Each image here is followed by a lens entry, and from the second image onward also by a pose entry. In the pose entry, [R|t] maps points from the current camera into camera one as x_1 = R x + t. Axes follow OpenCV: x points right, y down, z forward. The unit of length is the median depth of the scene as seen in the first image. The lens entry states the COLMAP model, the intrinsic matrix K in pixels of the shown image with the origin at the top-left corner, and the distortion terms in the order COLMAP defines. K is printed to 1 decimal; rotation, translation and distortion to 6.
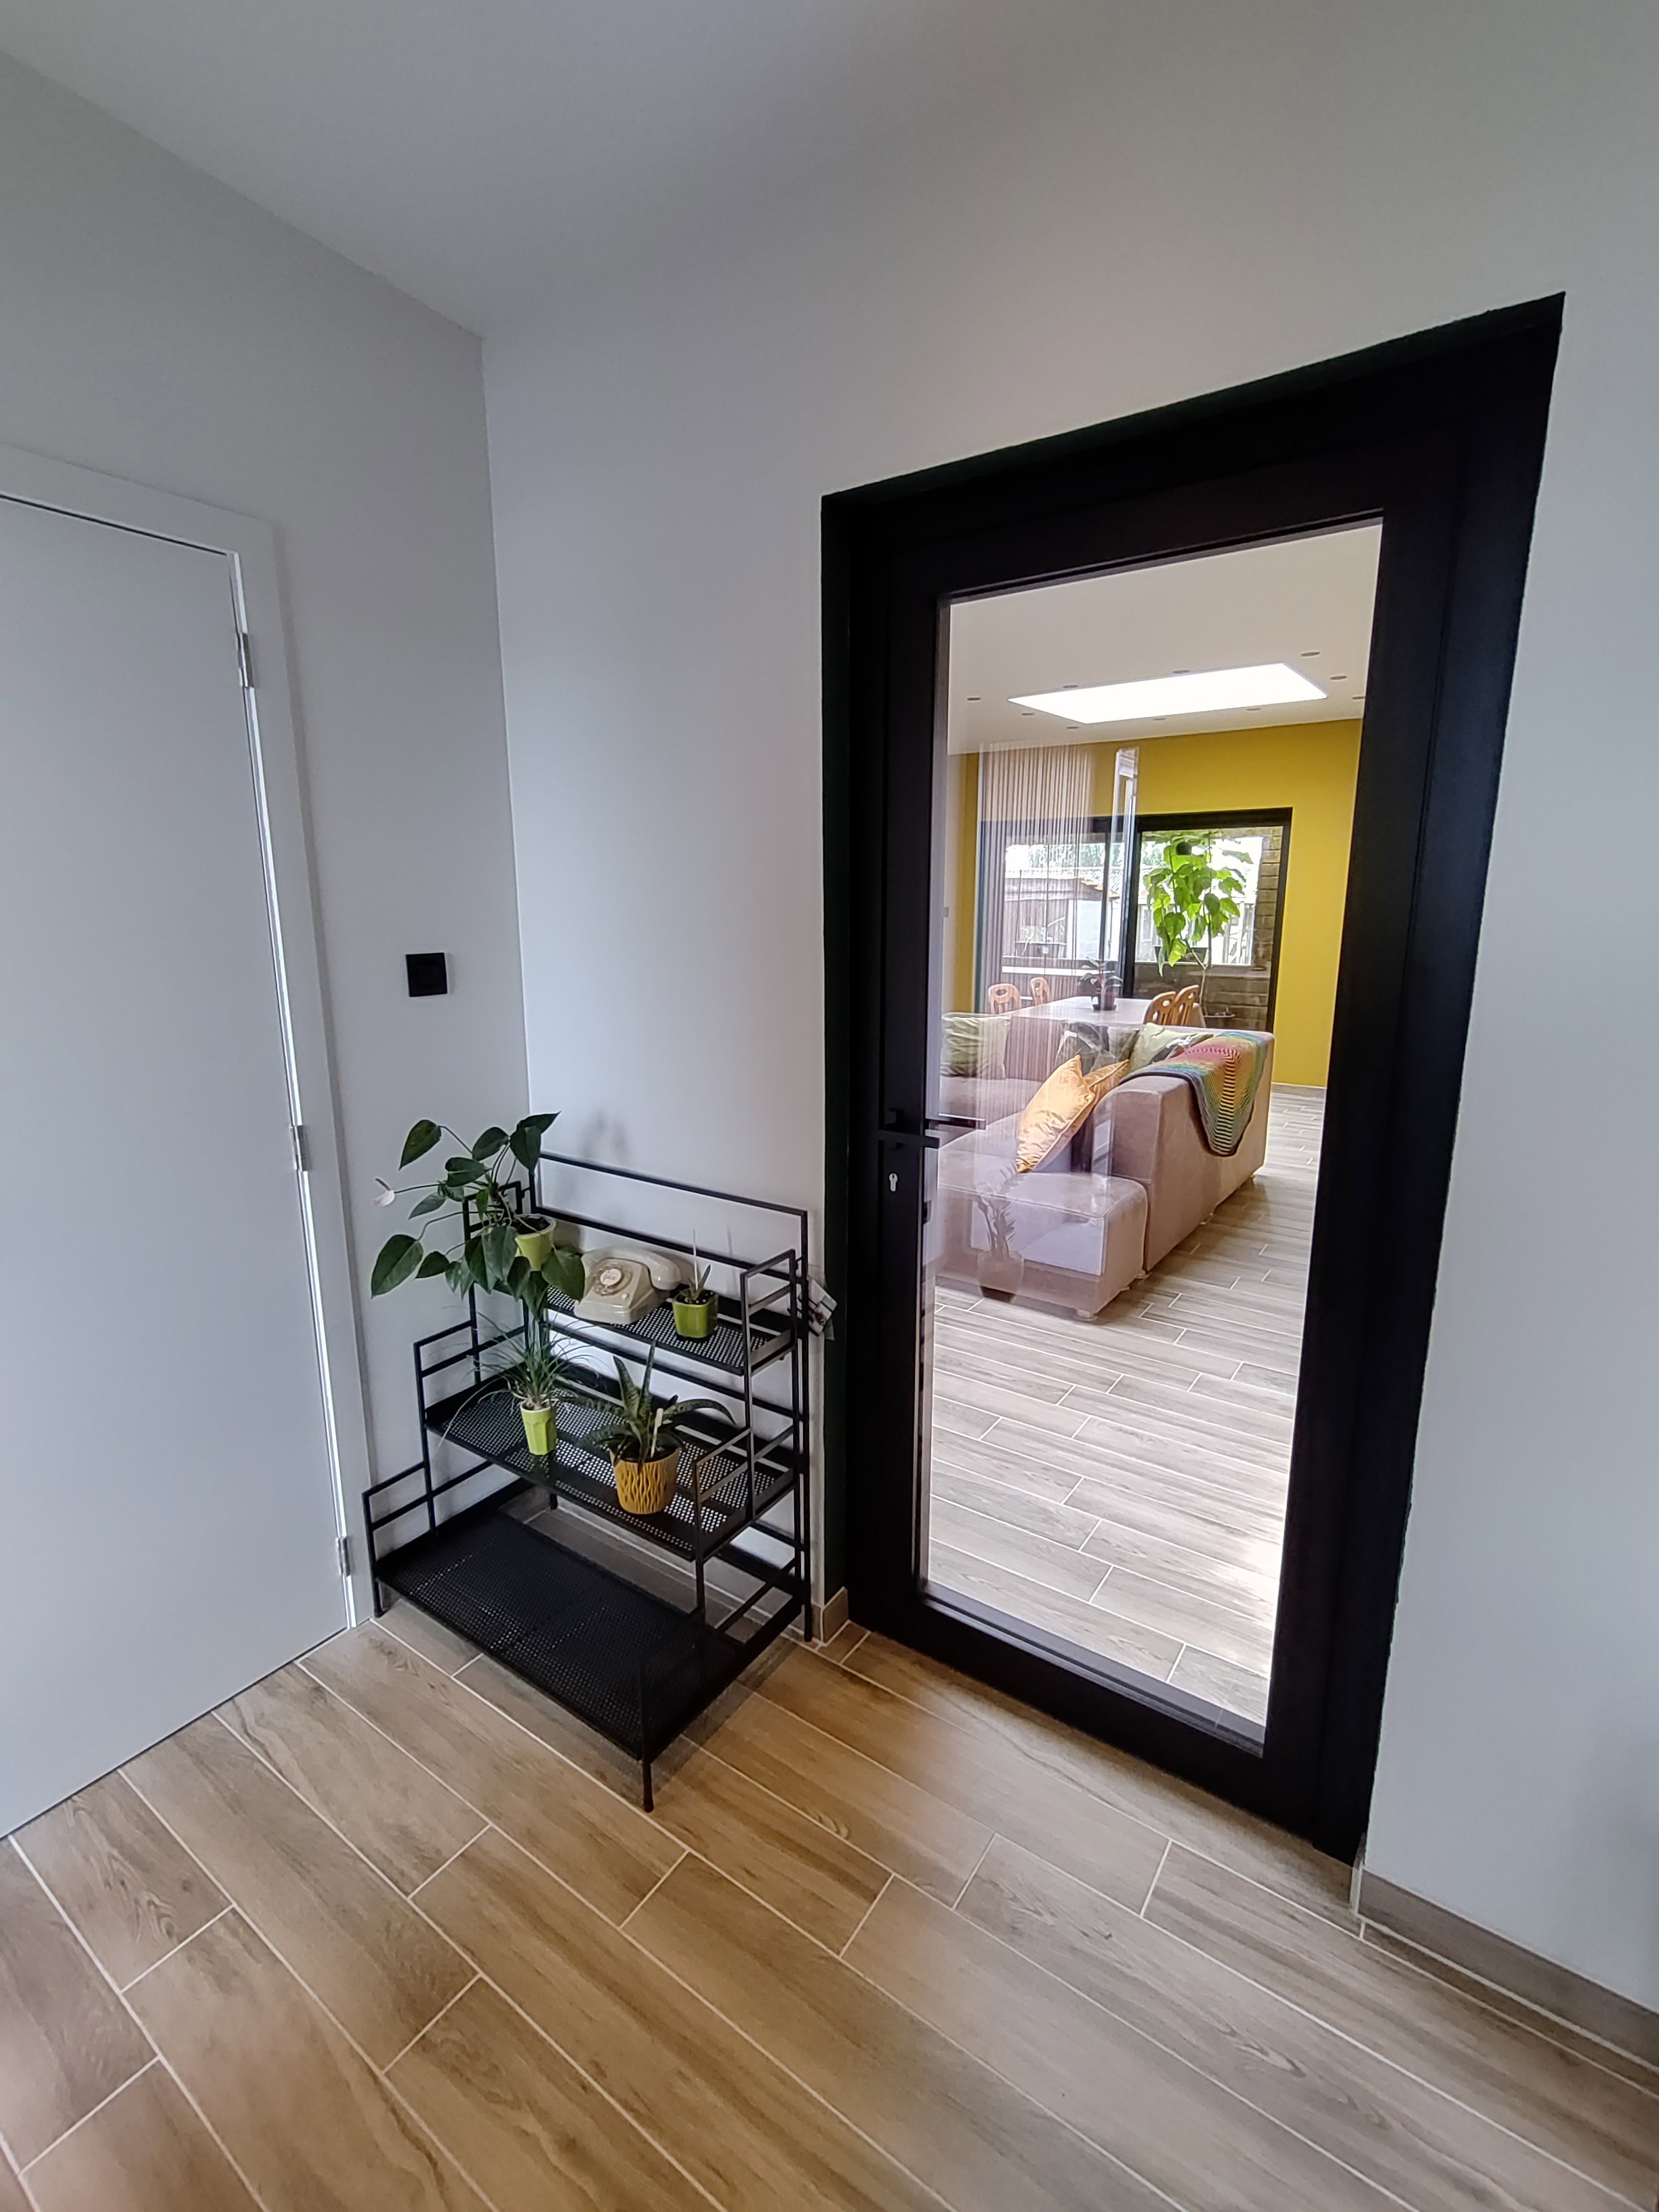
lens RADIAL K [[1001.5, 0, 825.3], [0, 1001.5, 1095.2], [0, 0, 1]] dist [0.002492, 0.003330]
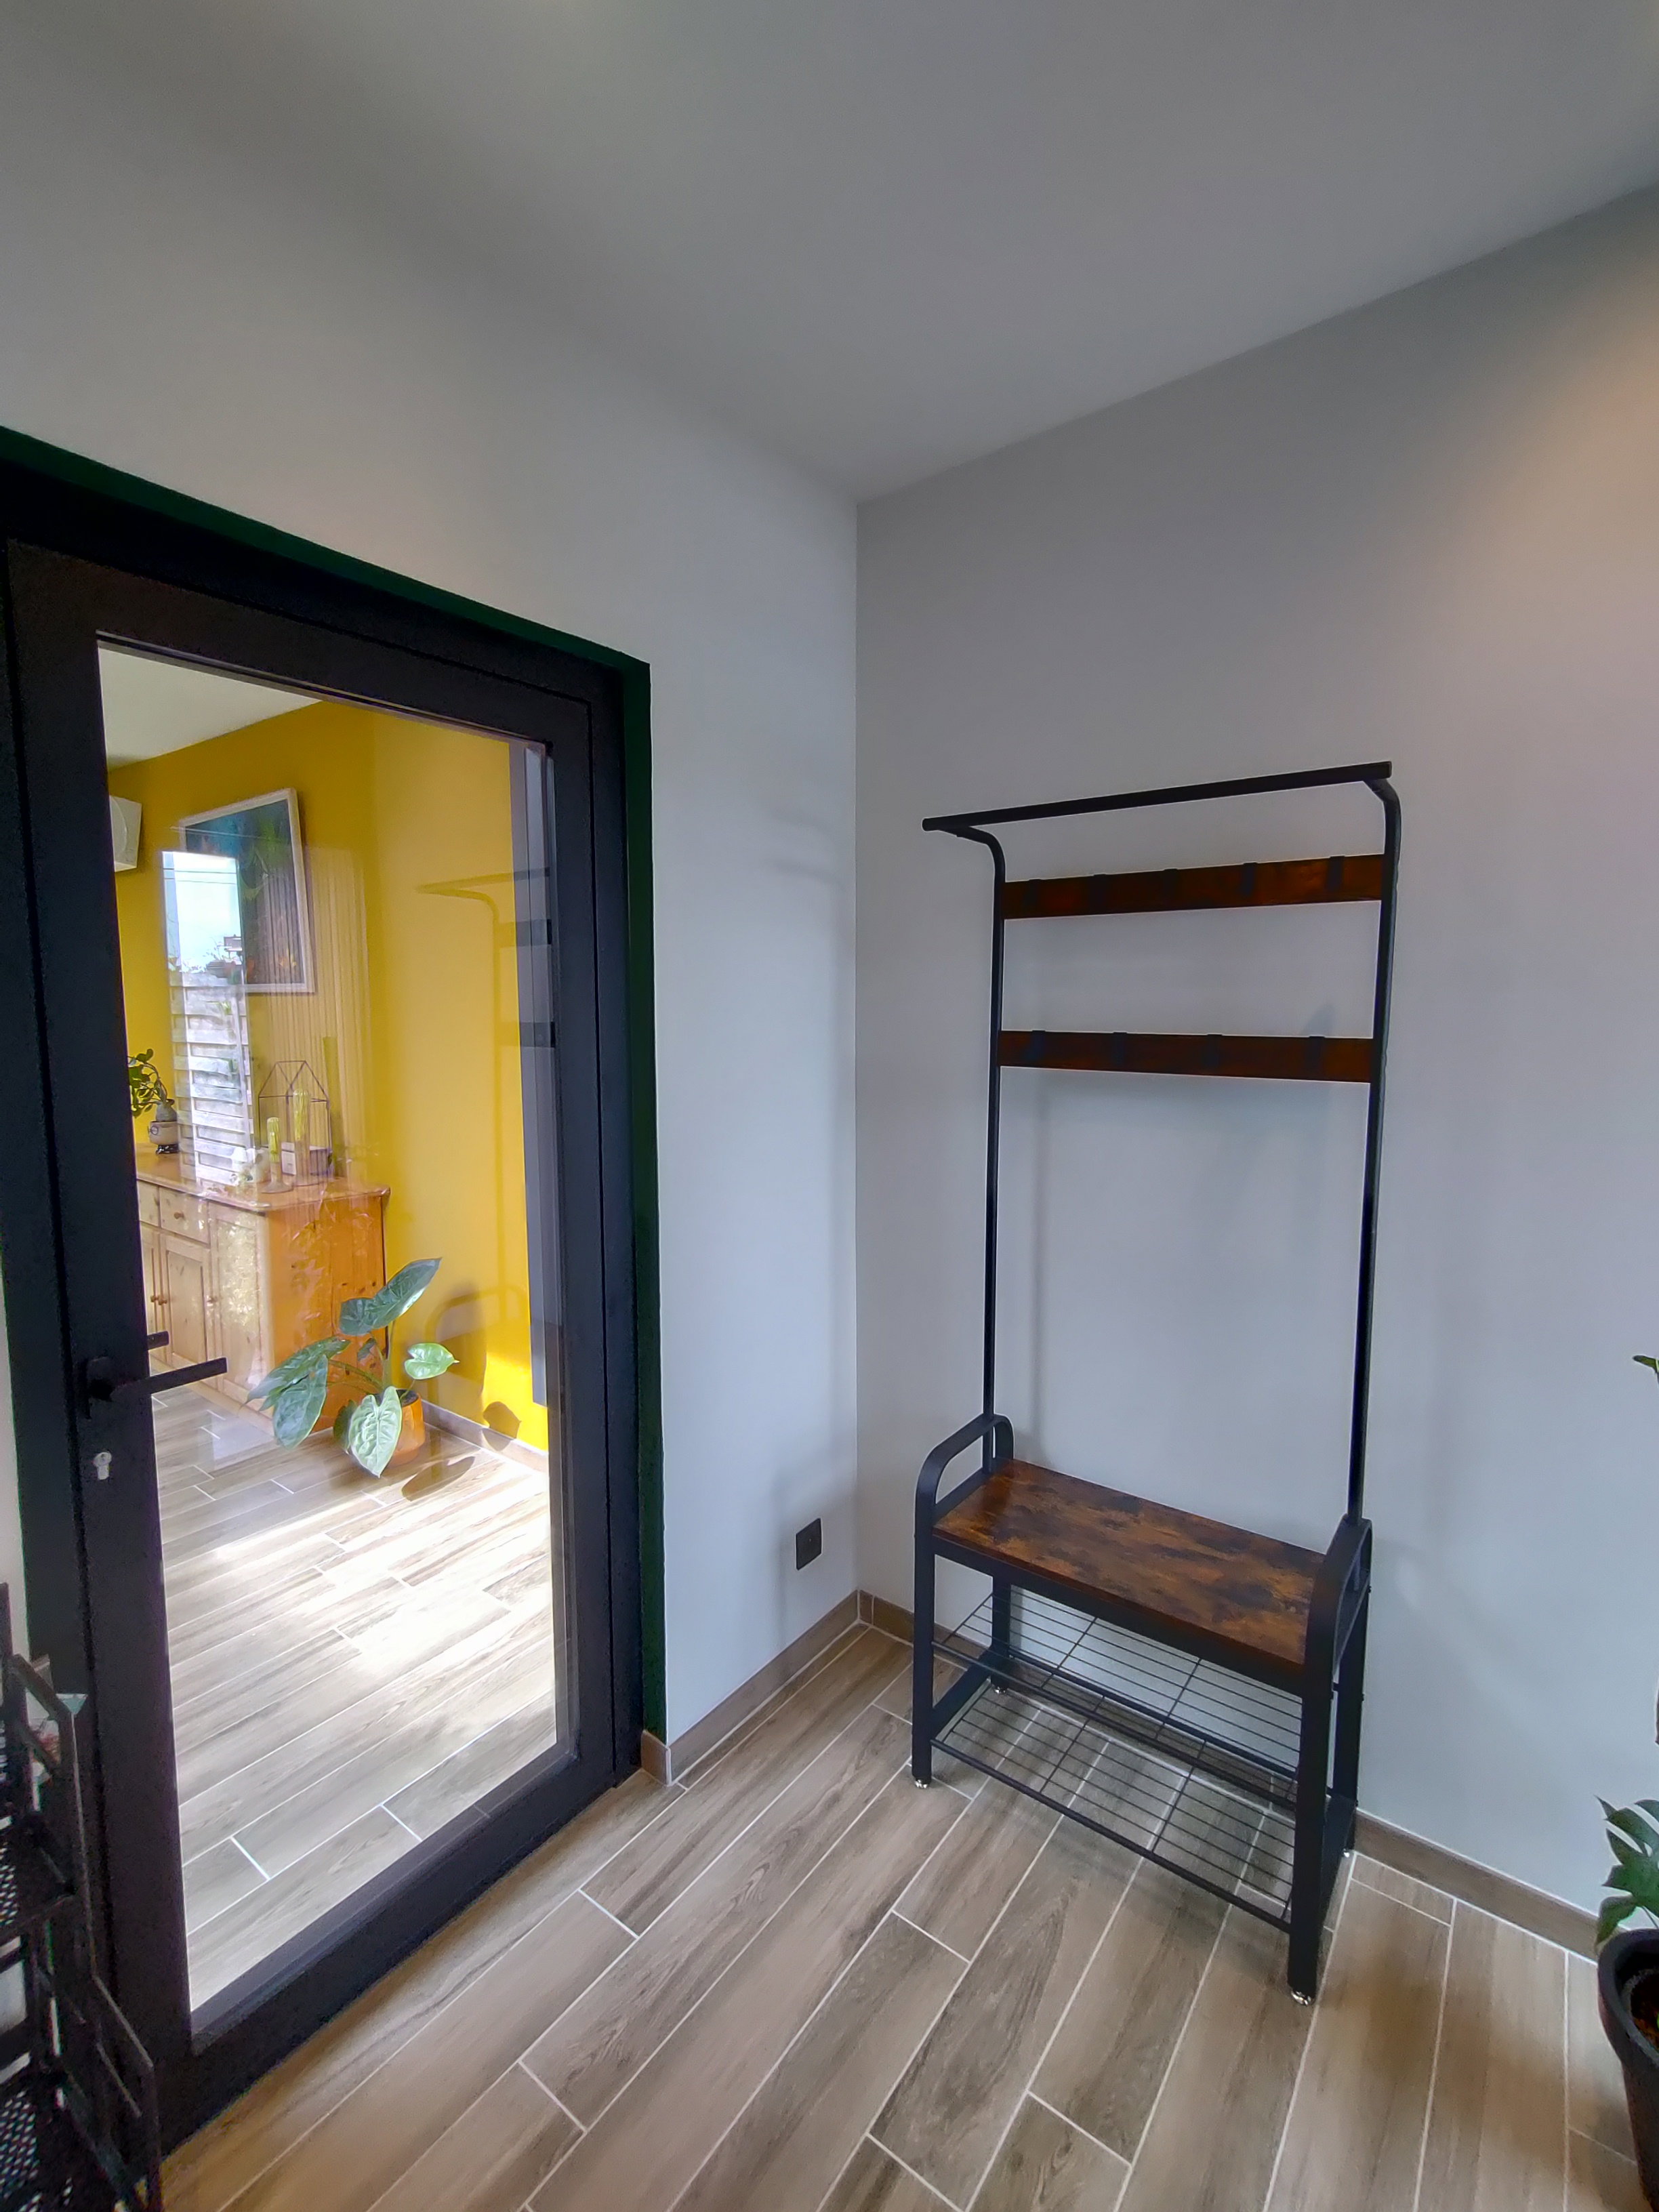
lens RADIAL K [[1001.5, 0, 827.8], [0, 1001.5, 1096.9], [0, 0, 1]] dist [0.002492, 0.003330]
pose [[0.031312, -0.098401, 0.994654, -0.643885], [0.199728, 0.975687, 0.090237, -0.134180], [-0.979351, 0.195835, 0.050204, 0.523183]]
